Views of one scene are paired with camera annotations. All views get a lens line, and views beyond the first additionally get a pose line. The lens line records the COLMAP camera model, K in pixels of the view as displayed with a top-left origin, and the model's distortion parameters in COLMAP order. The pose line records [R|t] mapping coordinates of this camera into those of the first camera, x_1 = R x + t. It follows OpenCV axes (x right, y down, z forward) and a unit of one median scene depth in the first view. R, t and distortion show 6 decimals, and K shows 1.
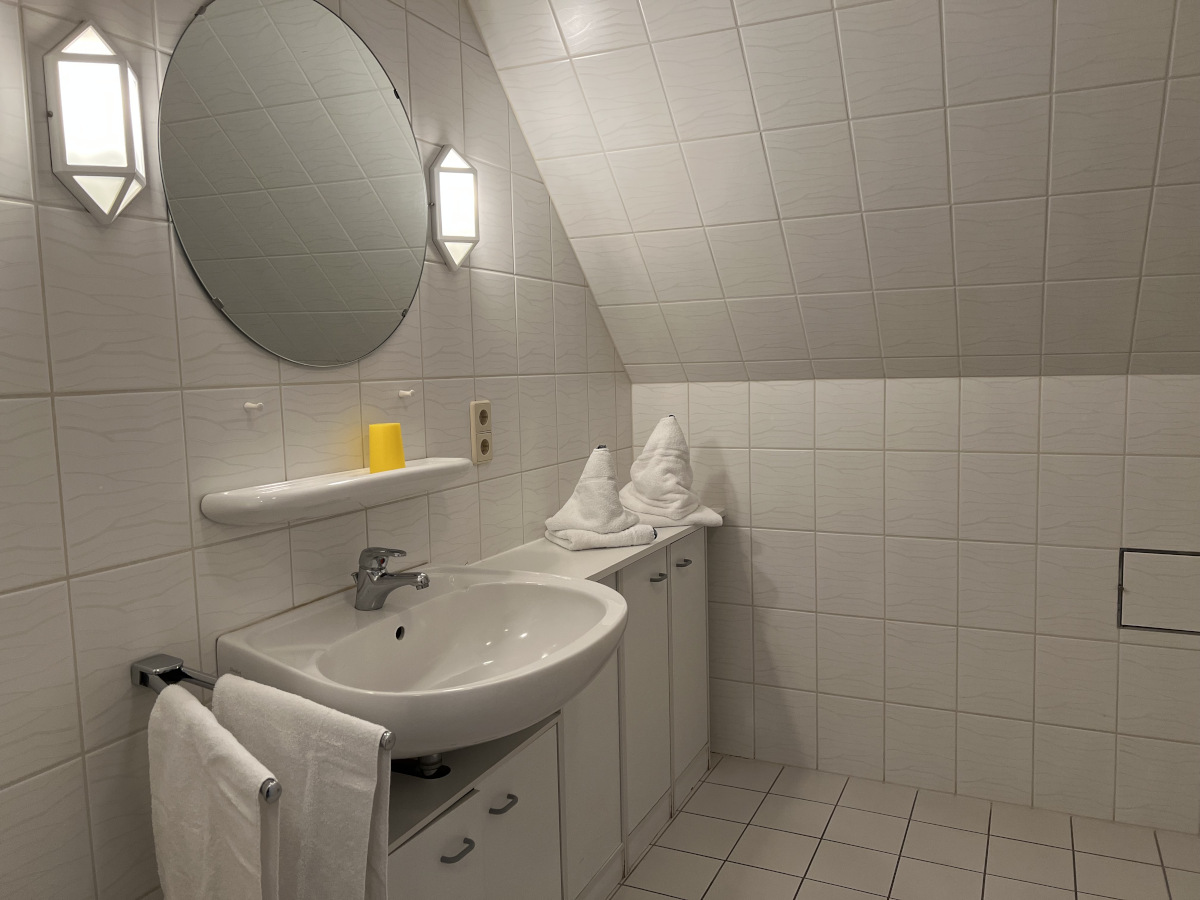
lens RADIAL K [[902.3, 0, 605.0], [0, 902.3, 454.2], [0, 0, 1]] dist [0.065757, -0.080374]
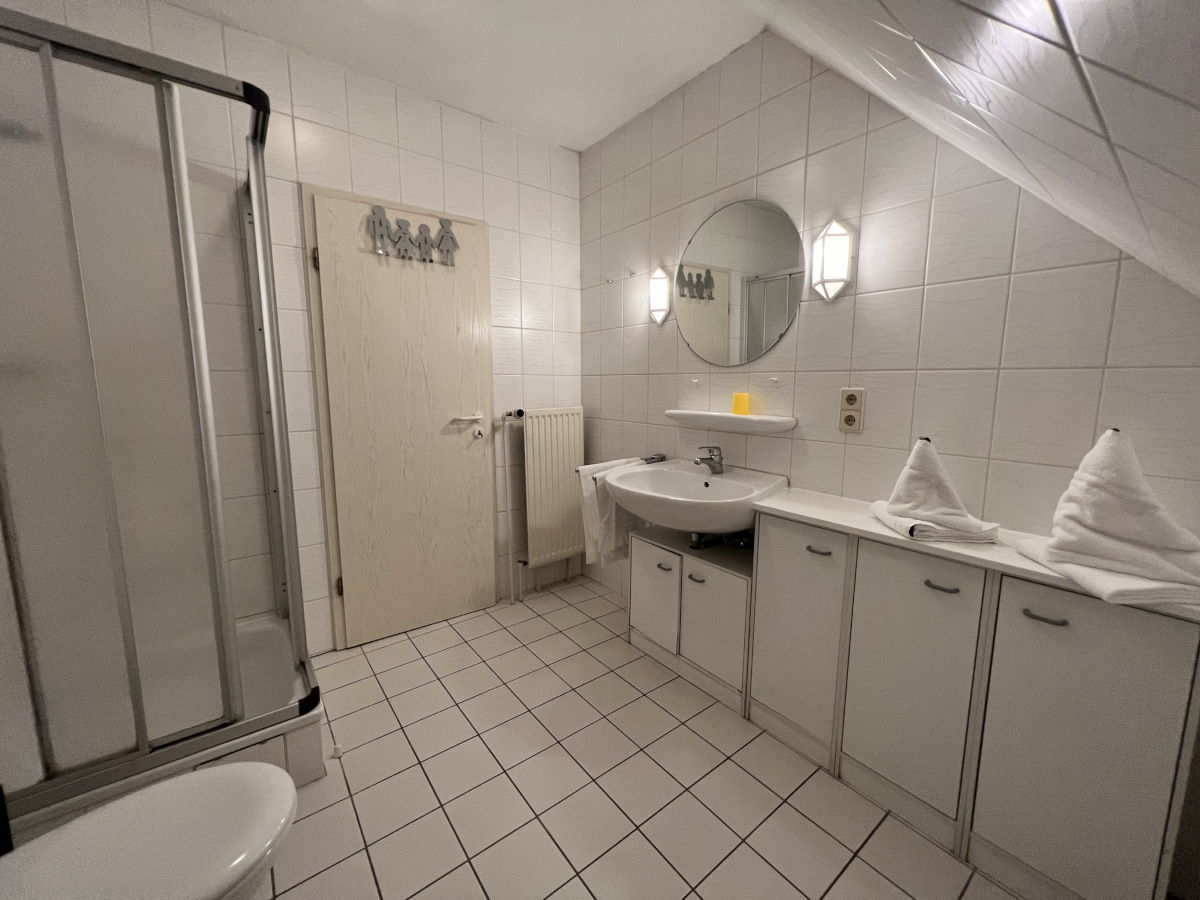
lens RADIAL K [[478.9, 0, 601.3], [0, 478.9, 445.9], [0, 0, 1]] dist [0.000035, 0.000451]
pose [[-0.462097, 0.138190, -0.875997, 0.734287], [-0.082269, 0.976845, 0.197497, -0.088190], [0.883005, 0.163330, -0.440028, 1.013112]]
